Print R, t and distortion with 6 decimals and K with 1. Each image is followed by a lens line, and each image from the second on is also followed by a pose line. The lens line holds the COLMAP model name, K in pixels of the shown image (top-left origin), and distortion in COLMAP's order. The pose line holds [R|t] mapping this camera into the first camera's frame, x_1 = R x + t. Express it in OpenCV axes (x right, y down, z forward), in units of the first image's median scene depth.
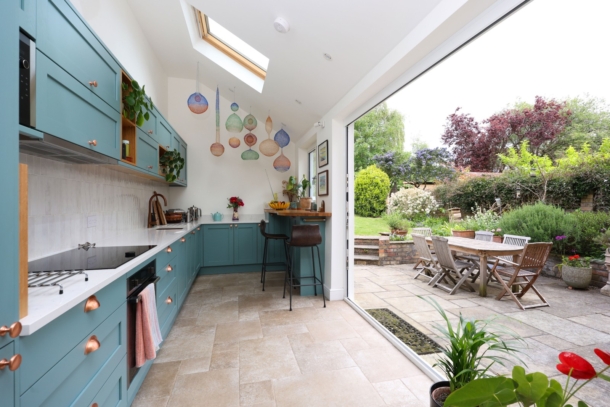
lens RADIAL K [[278.9, 0, 314.4], [0, 278.9, 203.8], [0, 0, 1]] dist [-0.002929, -0.000011]
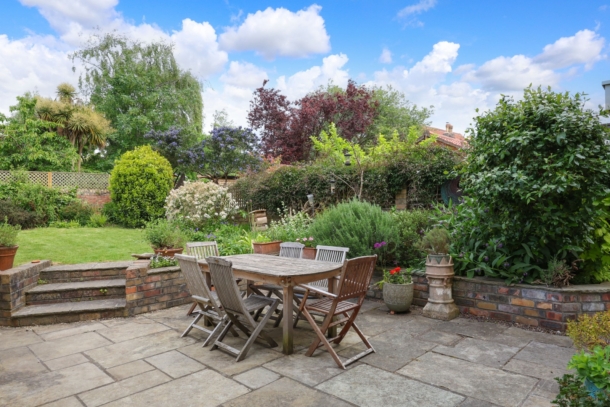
lens RADIAL K [[278.9, 0, 314.4], [0, 278.9, 203.8], [0, 0, 1]] dist [-0.002929, -0.000011]
pose [[0.841955, 0.006220, 0.539512, 0.271950], [0.014370, 0.999320, -0.033946, 0.028509], [-0.539356, 0.036334, 0.841293, 0.377706]]
